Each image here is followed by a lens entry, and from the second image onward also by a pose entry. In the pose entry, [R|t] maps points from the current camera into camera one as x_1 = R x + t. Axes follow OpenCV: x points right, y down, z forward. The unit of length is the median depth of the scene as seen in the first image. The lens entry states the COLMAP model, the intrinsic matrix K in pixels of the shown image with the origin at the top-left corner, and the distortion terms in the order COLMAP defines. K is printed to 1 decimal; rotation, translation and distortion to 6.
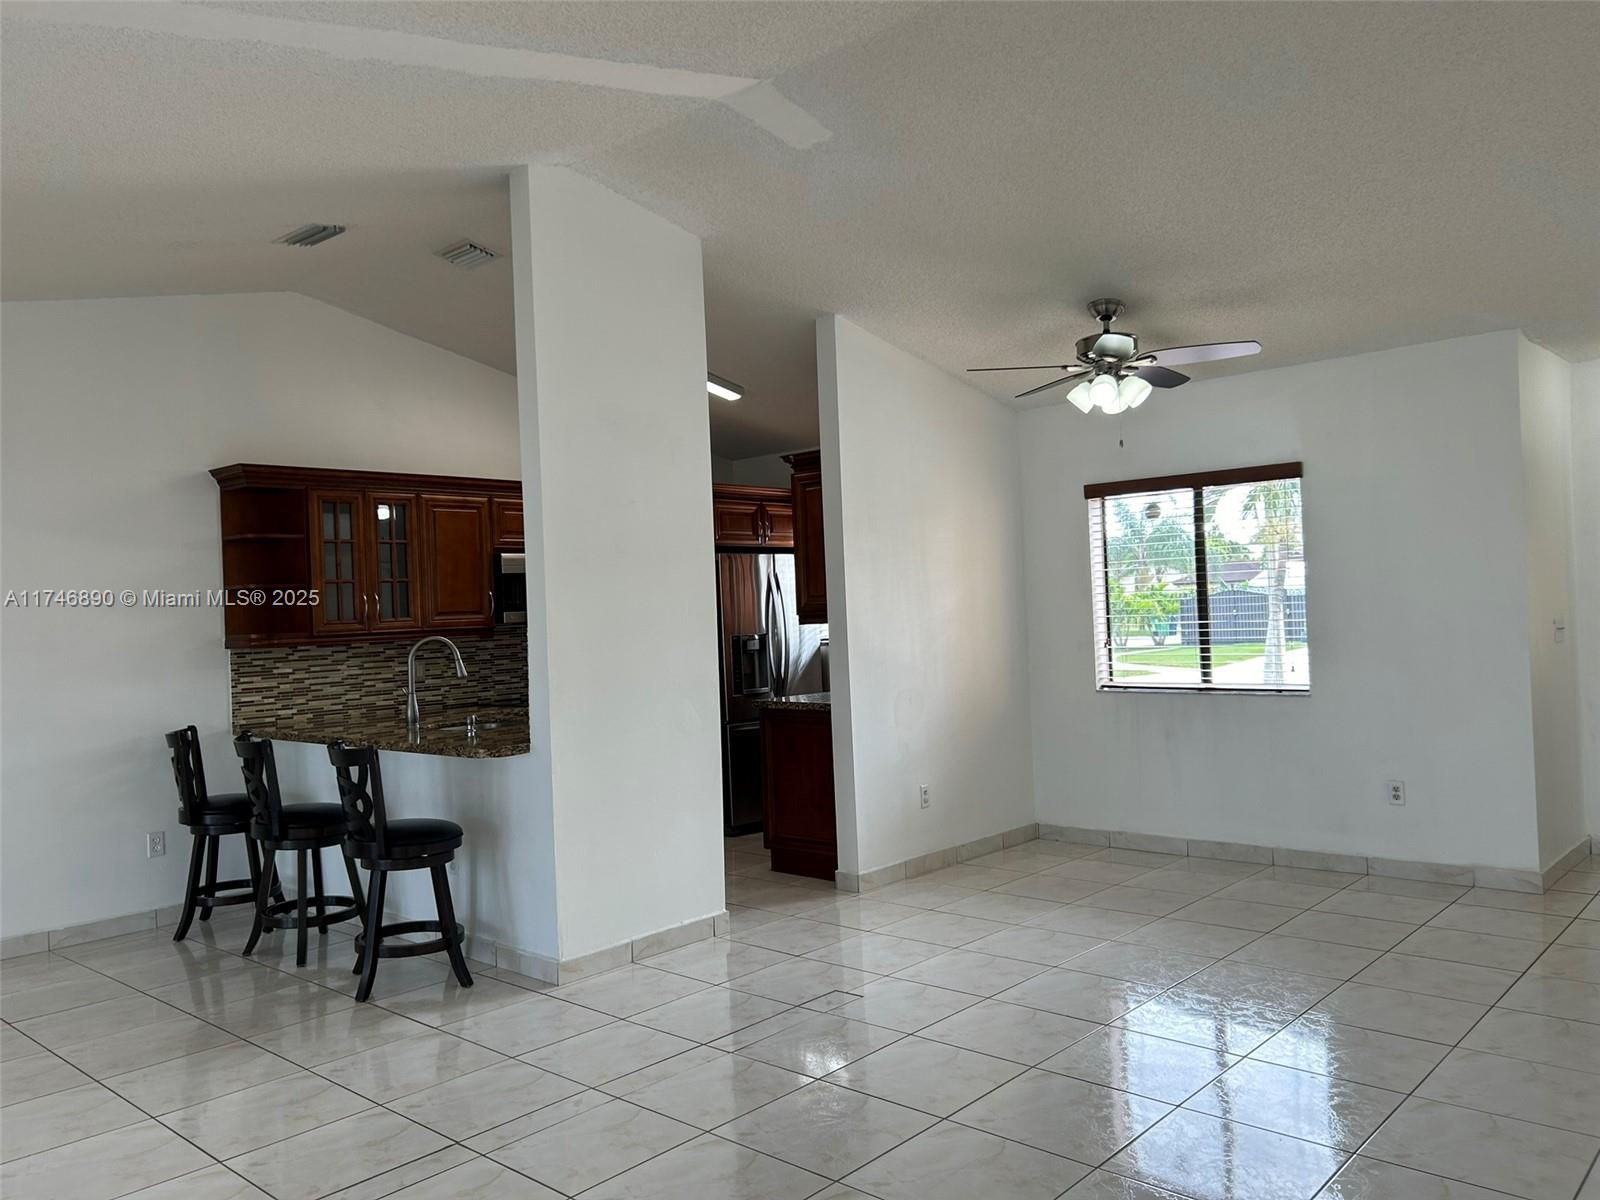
lens RADIAL K [[1217.1, 0, 797.7], [0, 1217.1, 598.8], [0, 0, 1]] dist [0.059426, -0.058305]
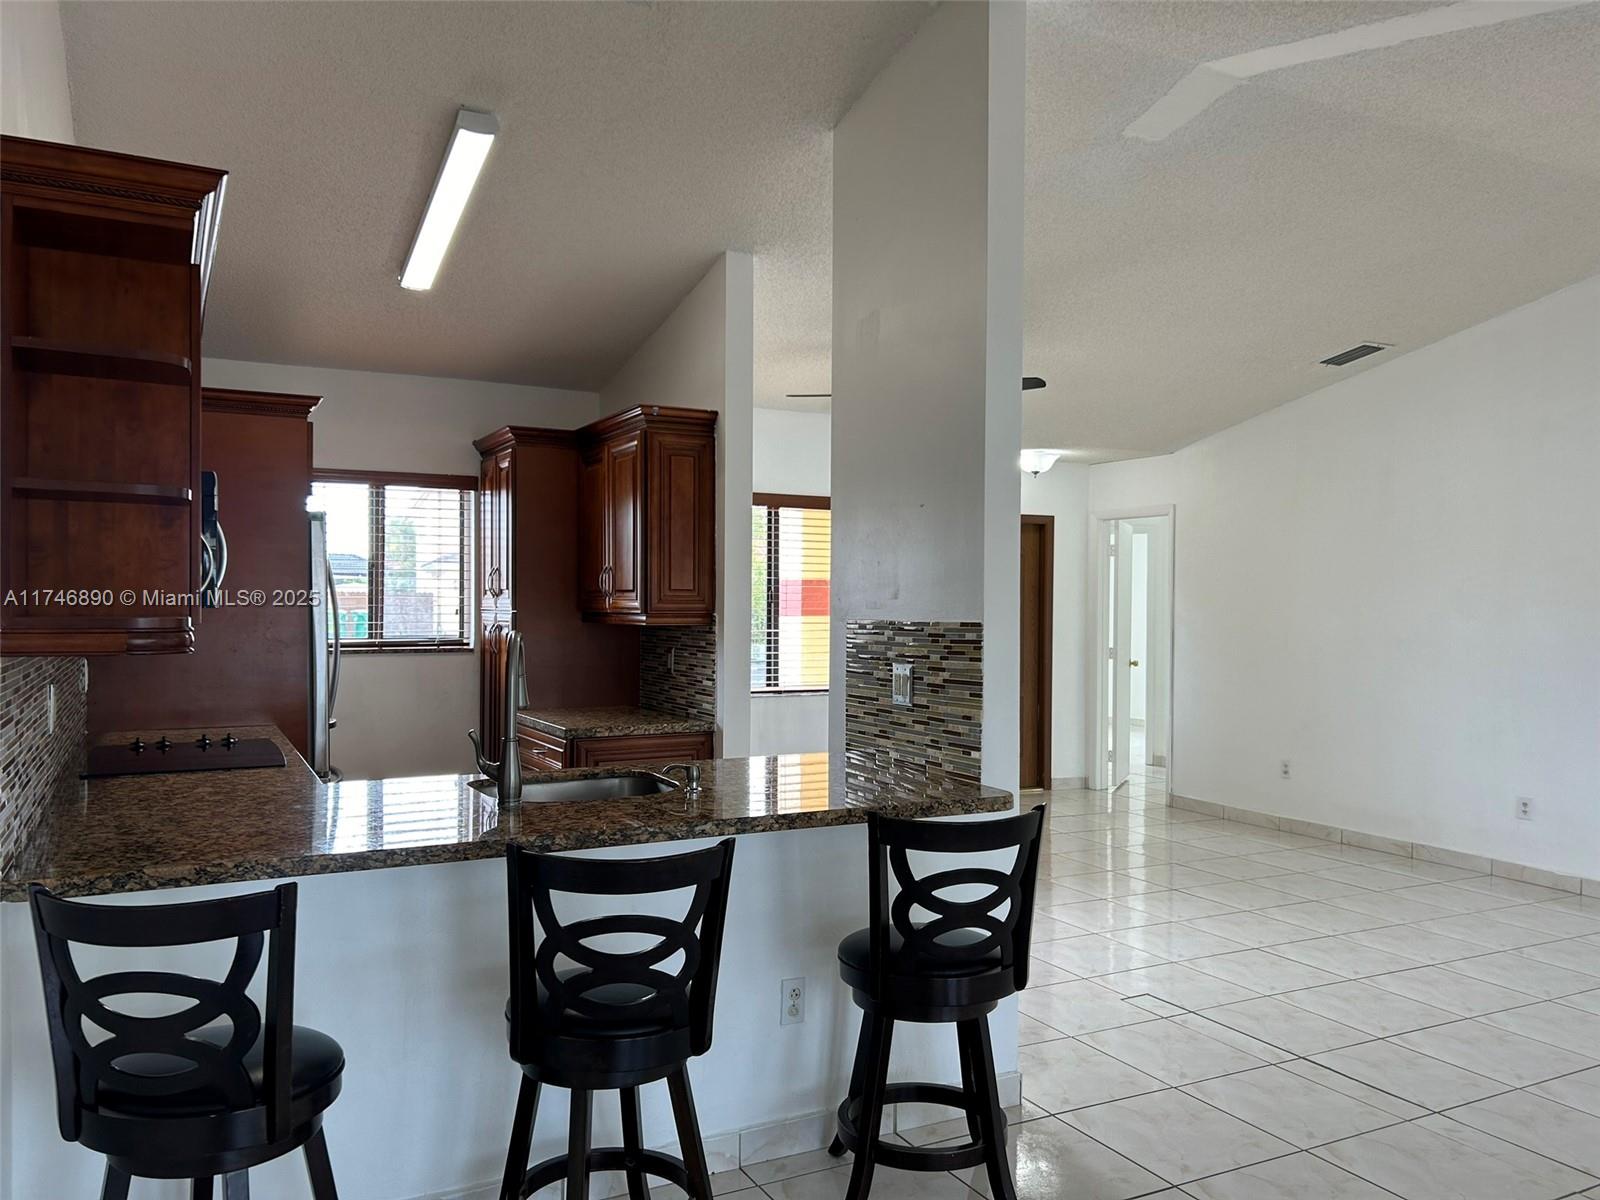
lens RADIAL K [[1217.1, 0, 785.4], [0, 1217.1, 607.2], [0, 0, 1]] dist [0.059426, -0.058305]
pose [[0.330489, 0.035743, 0.943133, -0.681720], [-0.028207, 0.999210, -0.027984, 0.027775], [-0.943388, -0.017355, 0.331237, 0.635449]]
